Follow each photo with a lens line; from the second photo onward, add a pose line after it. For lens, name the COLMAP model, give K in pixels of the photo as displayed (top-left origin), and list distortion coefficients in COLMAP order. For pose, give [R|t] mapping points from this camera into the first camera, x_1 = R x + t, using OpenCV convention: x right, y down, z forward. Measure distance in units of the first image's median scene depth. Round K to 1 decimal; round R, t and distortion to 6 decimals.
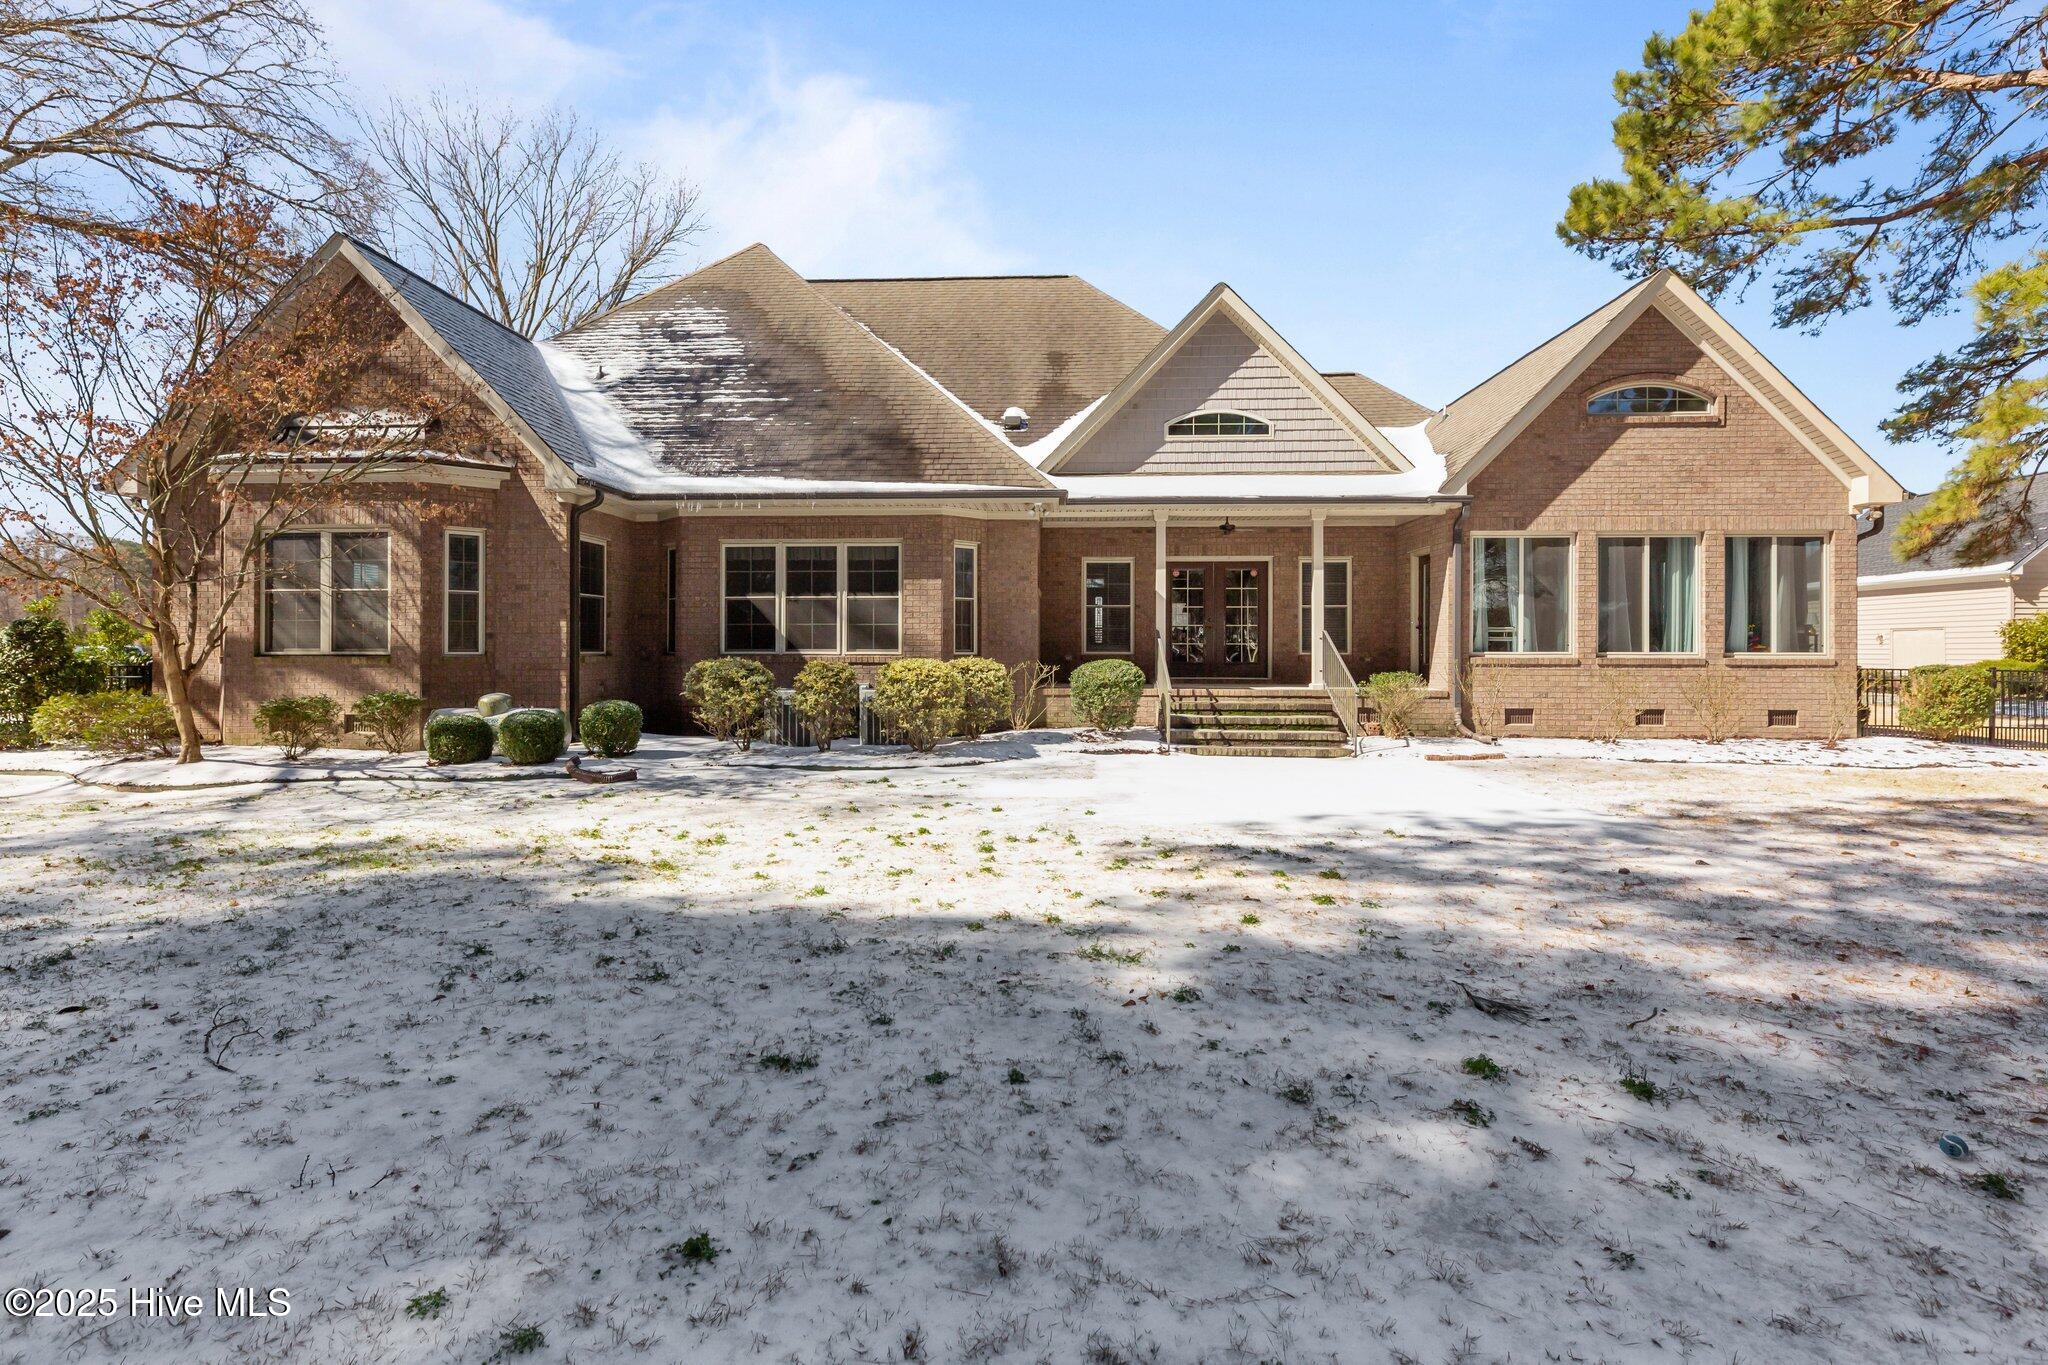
lens RADIAL K [[975.2, 0, 1024.0], [0, 975.2, 654.9], [0, 0, 1]] dist [-0.004292, 0.000386]
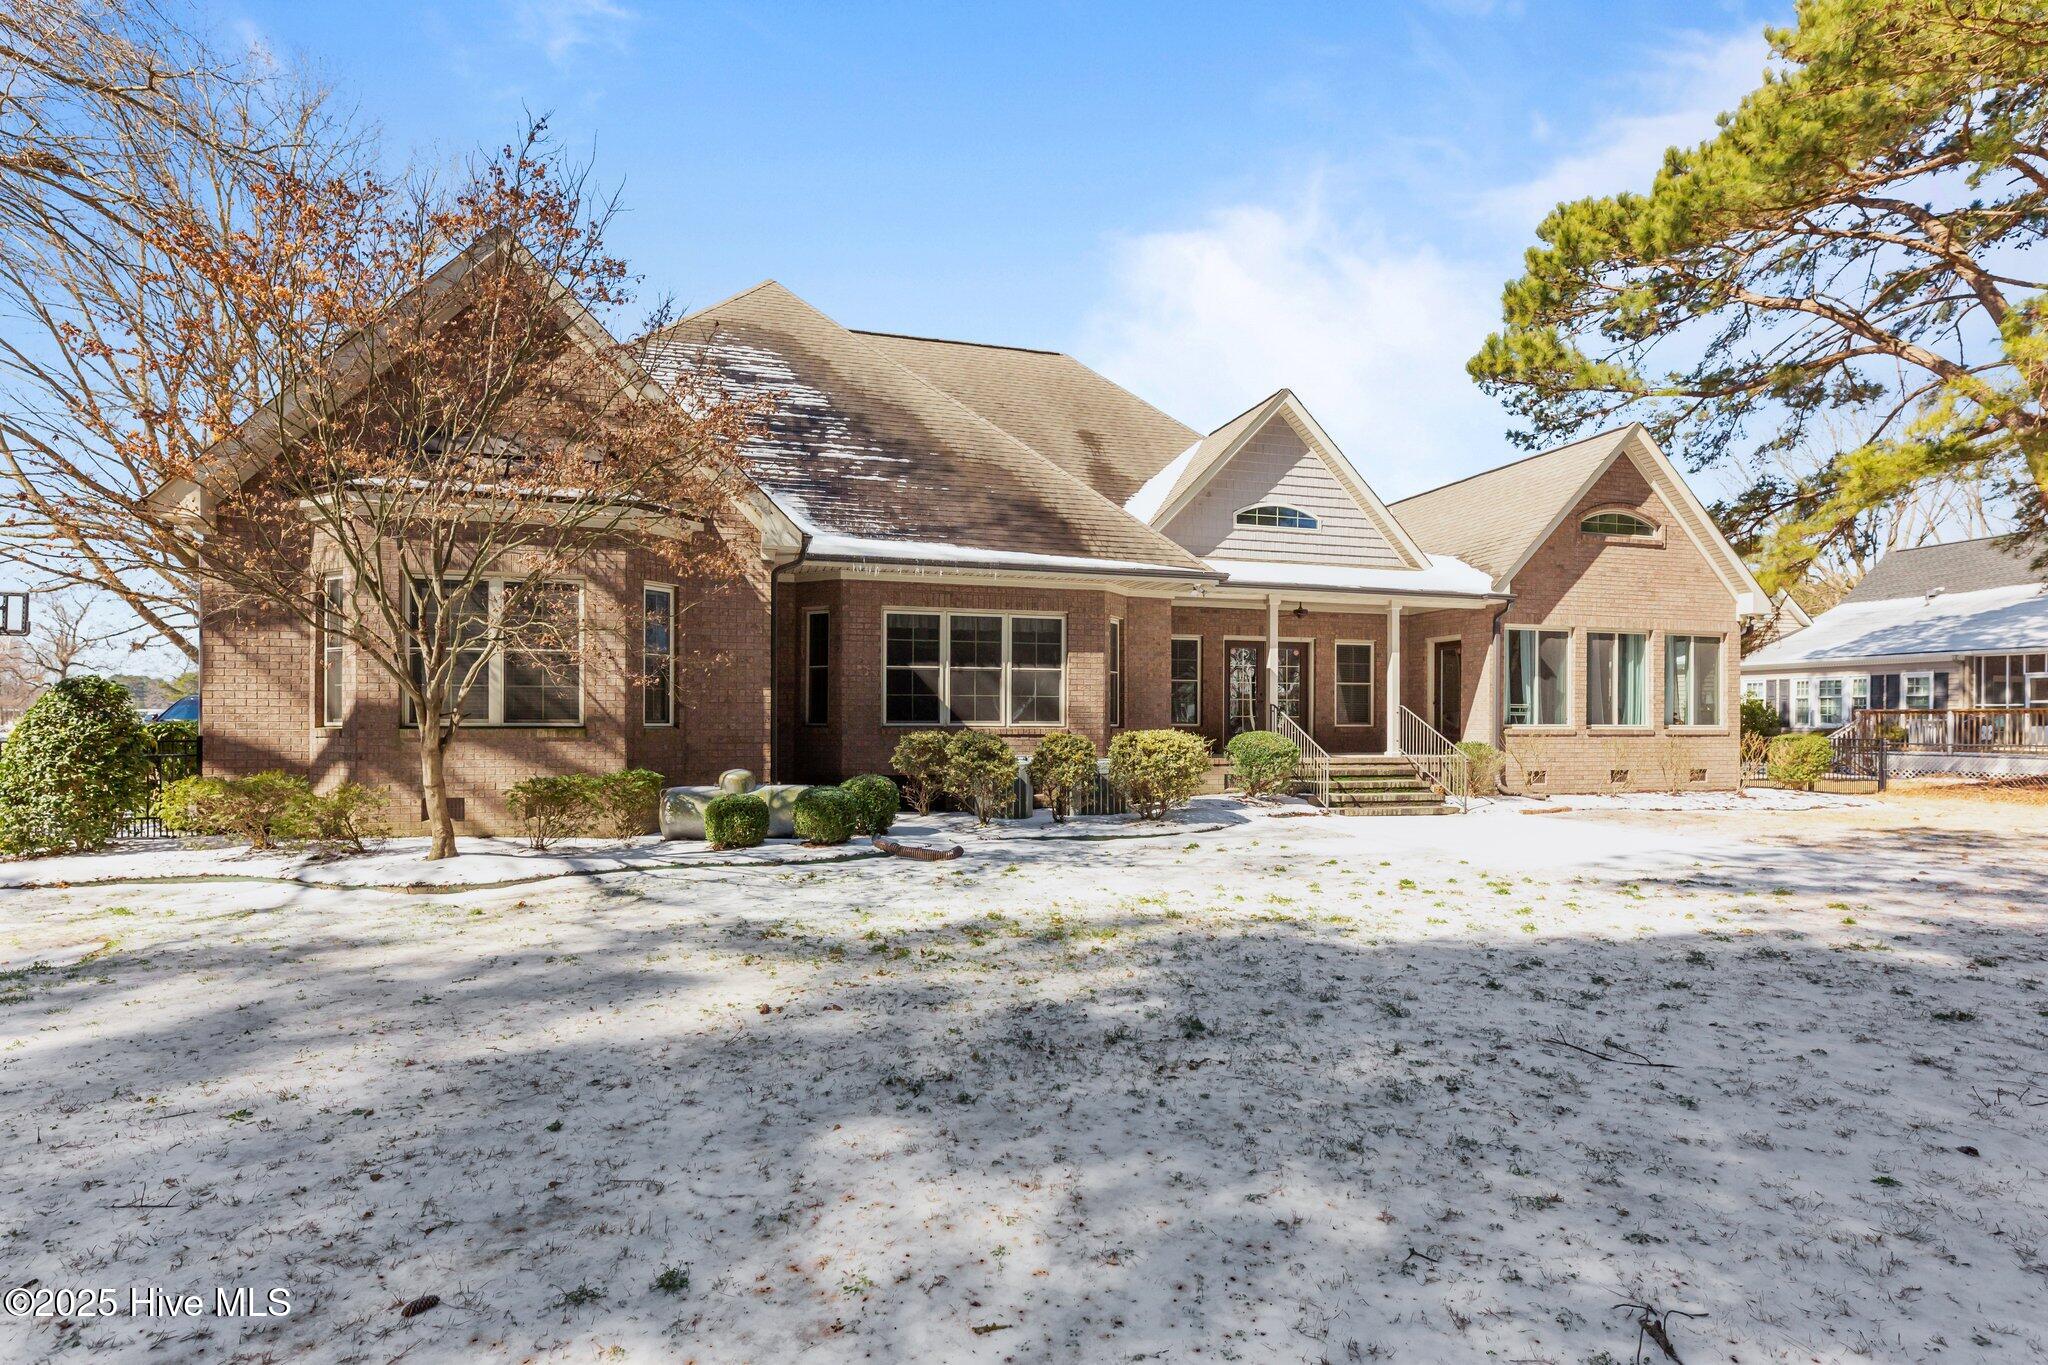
lens RADIAL K [[1017.3, 0, 1024.8], [0, 1017.3, 728.1], [0, 0, 1]] dist [-0.002500, -0.000895]
pose [[0.943122, -0.000057, 0.332447, -0.513208], [-0.000603, 0.999998, 0.001881, -0.000508], [-0.332447, -0.001974, 0.943120, 0.016263]]
